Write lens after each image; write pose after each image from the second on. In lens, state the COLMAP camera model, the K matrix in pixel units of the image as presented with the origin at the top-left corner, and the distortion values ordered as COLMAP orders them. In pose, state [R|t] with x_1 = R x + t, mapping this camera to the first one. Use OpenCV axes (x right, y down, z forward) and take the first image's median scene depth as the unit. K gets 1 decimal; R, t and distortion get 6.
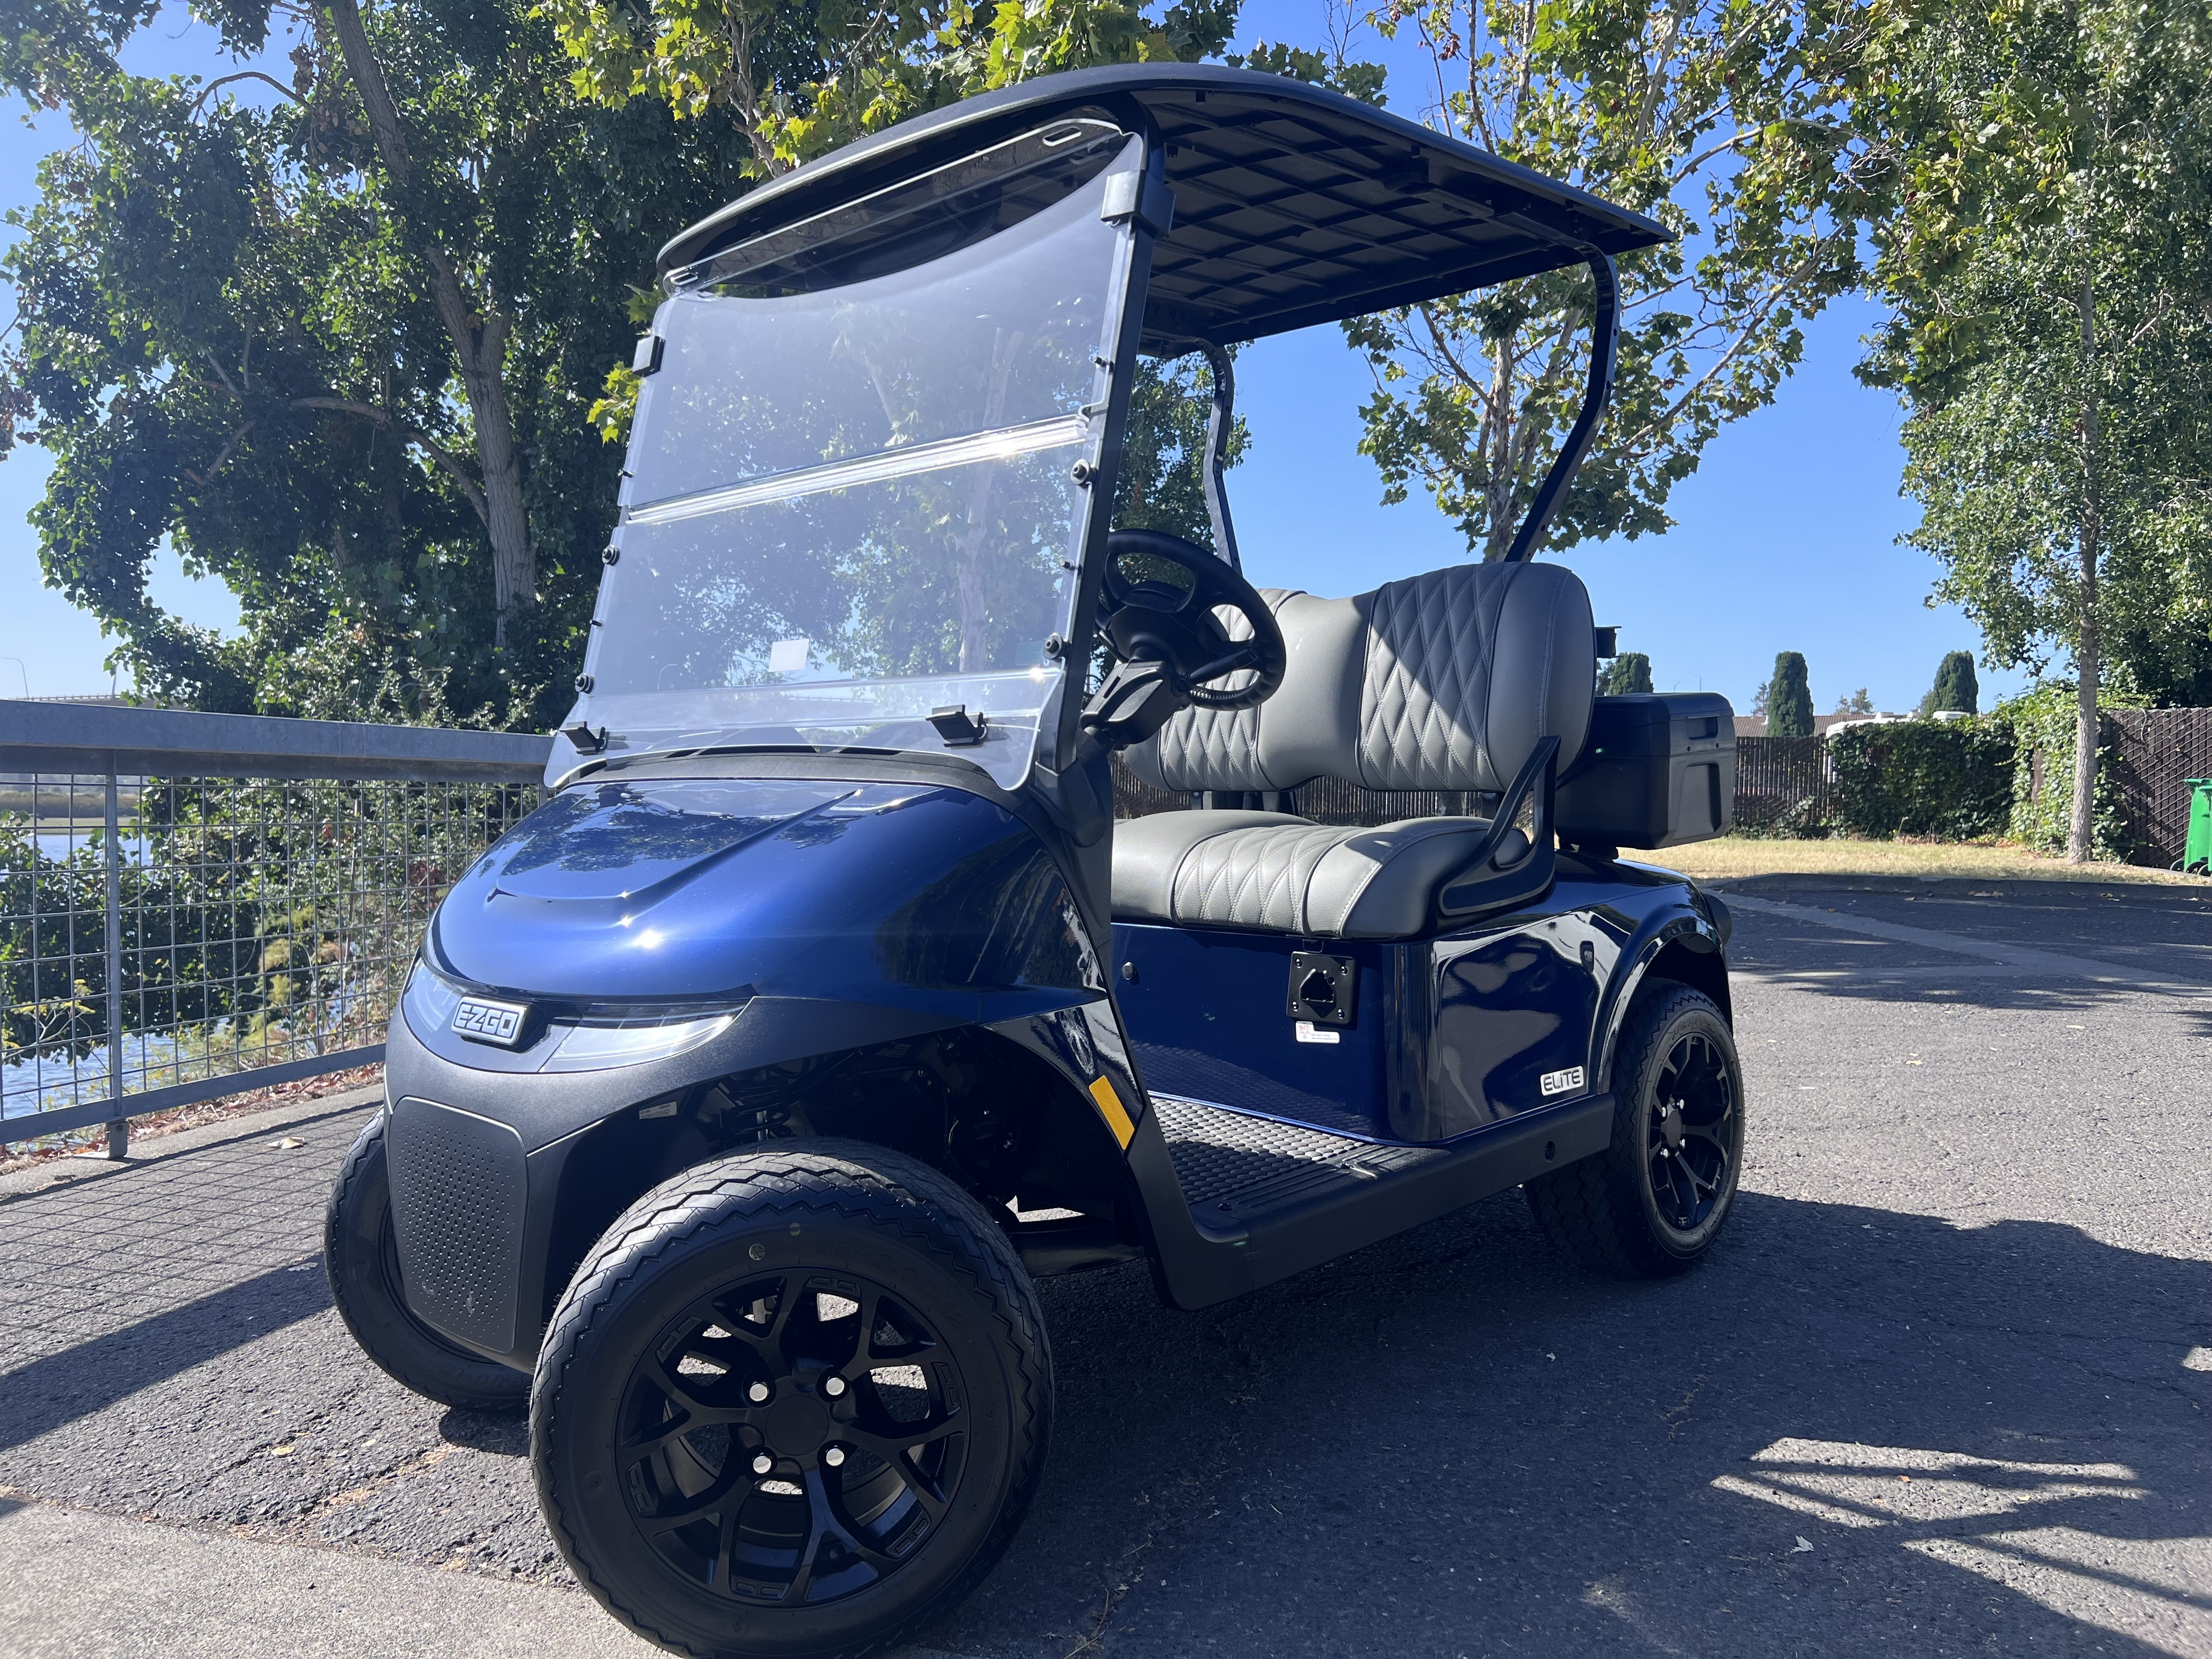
lens RADIAL K [[1667.4, 0, 1104.6], [0, 1667.4, 838.4], [0, 0, 1]] dist [0.028086, -0.039015]
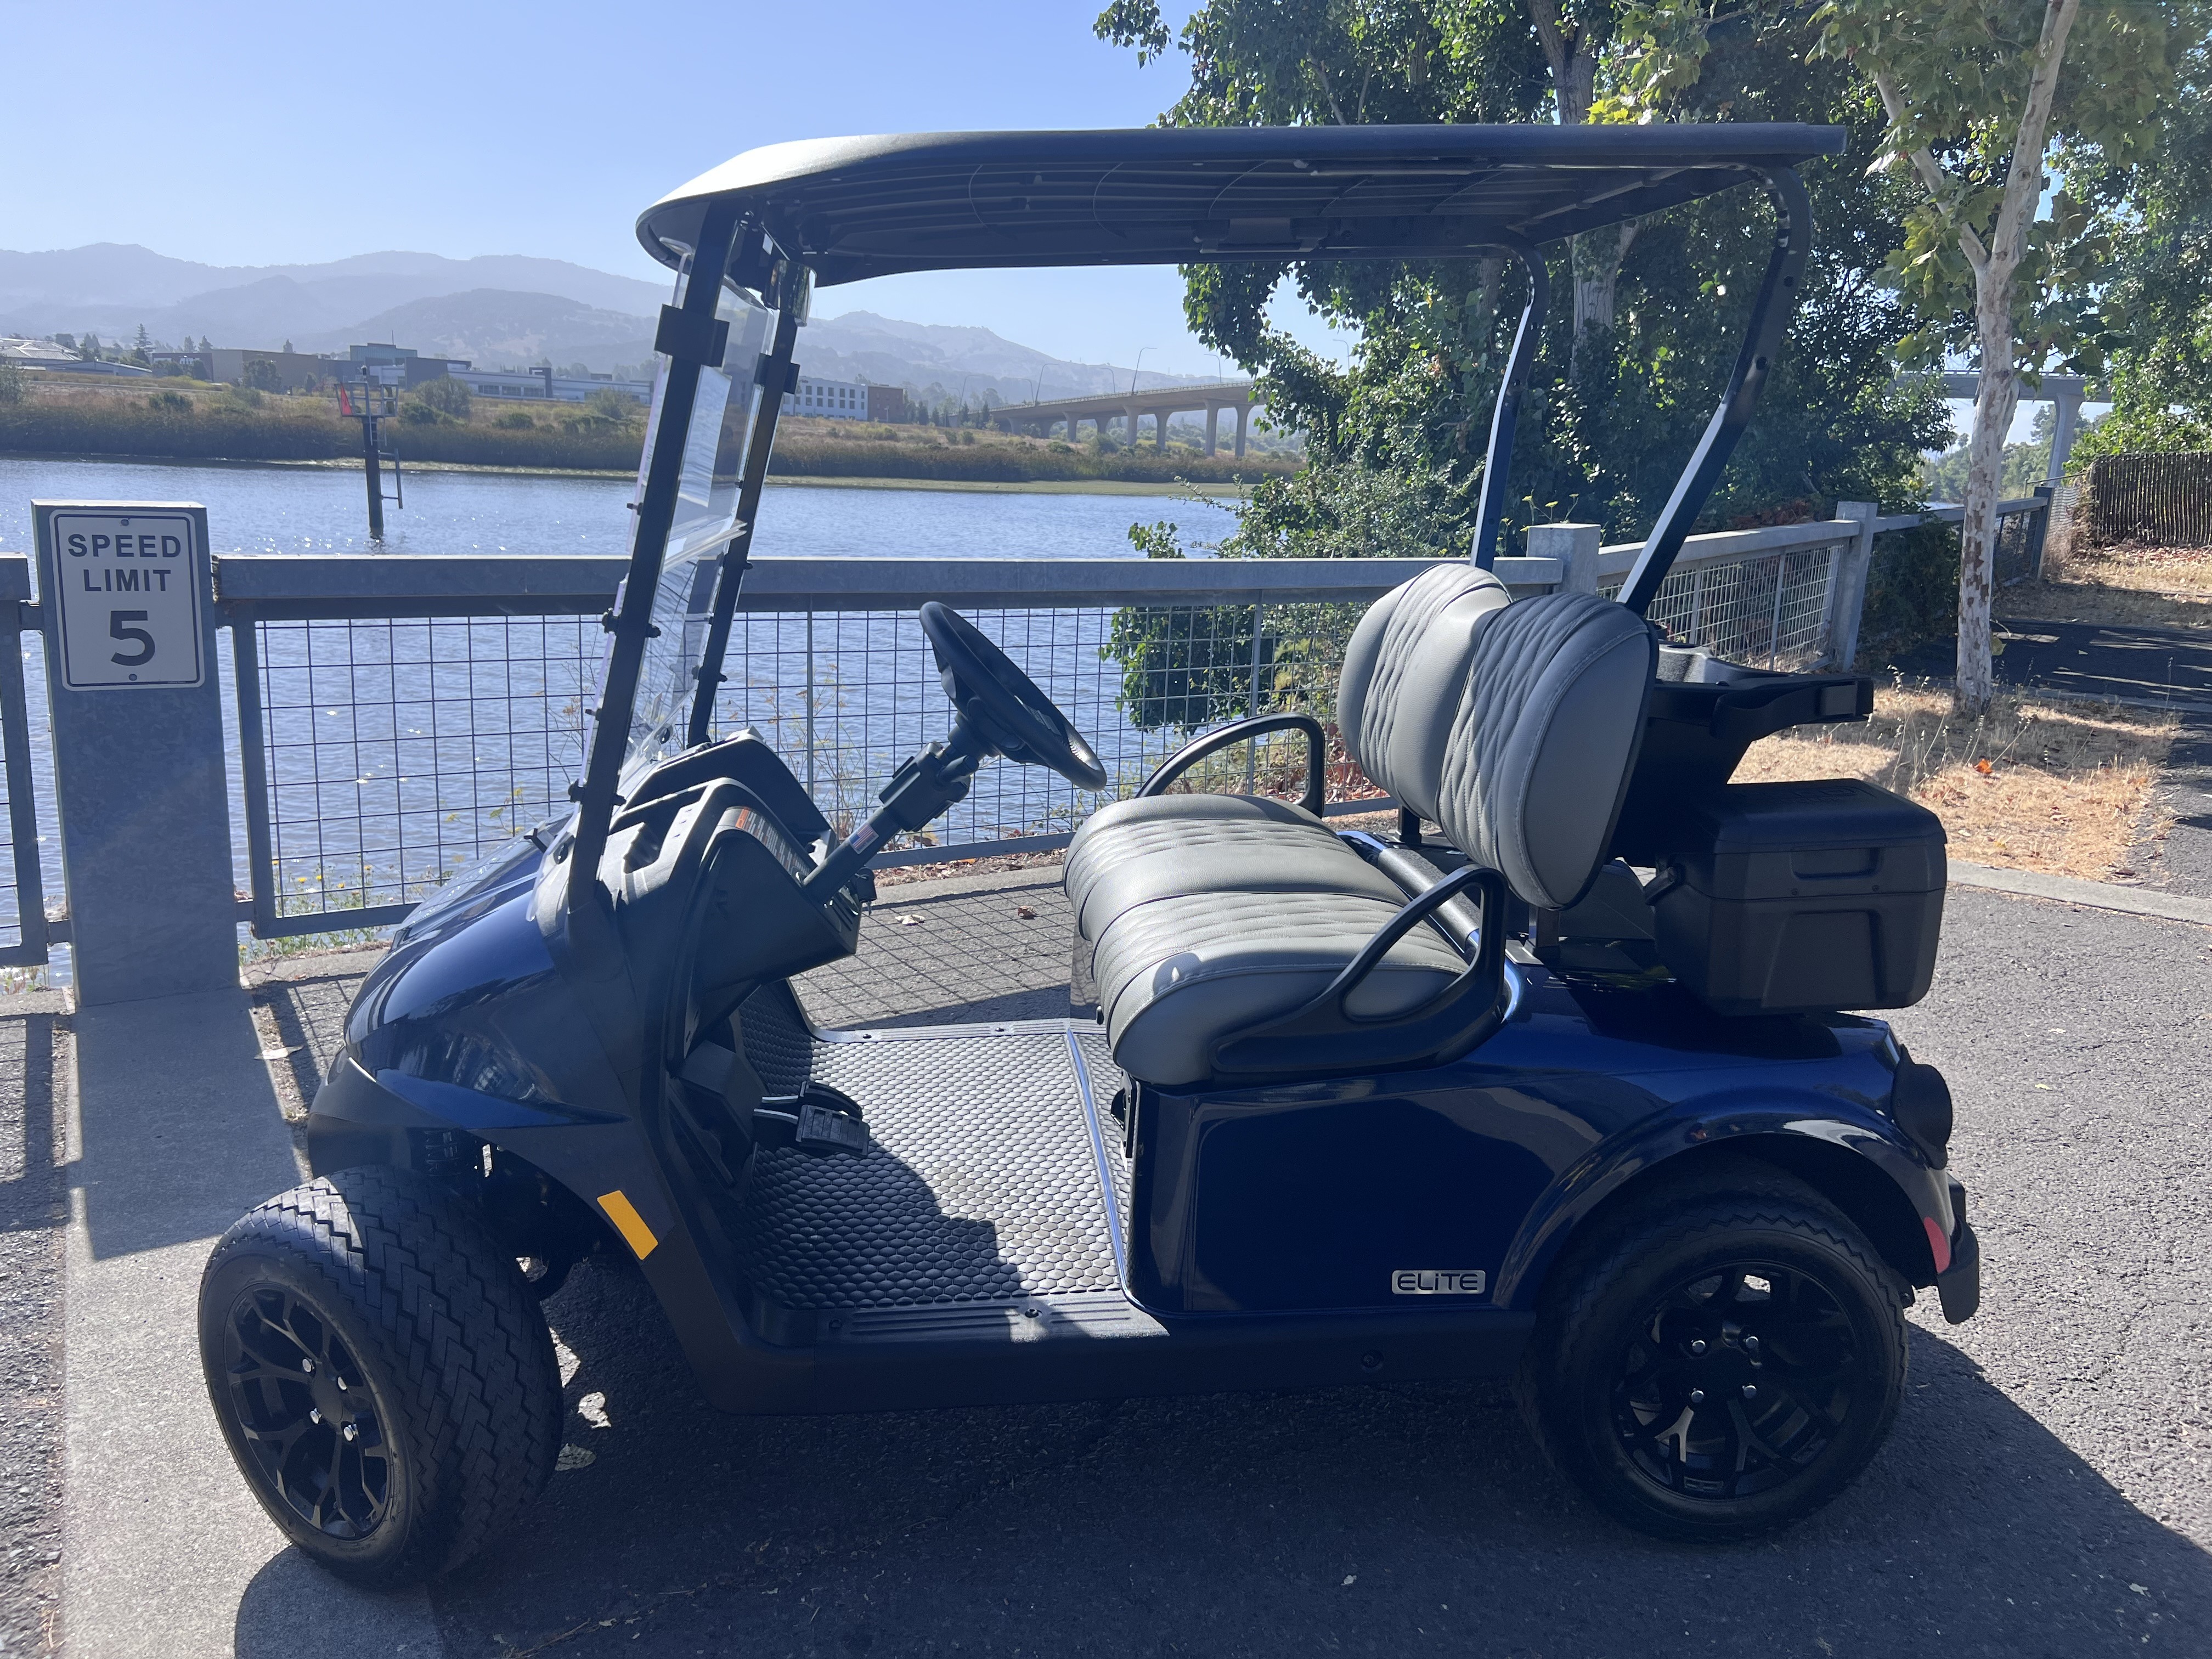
lens RADIAL K [[1667.4, 0, 1092.7], [0, 1667.4, 814.0], [0, 0, 1]] dist [0.028086, -0.039015]
pose [[0.734183, 0.173104, -0.656514, 0.137790], [-0.050284, 0.978160, 0.201679, -0.050522], [0.677087, -0.115057, 0.726852, 0.066275]]
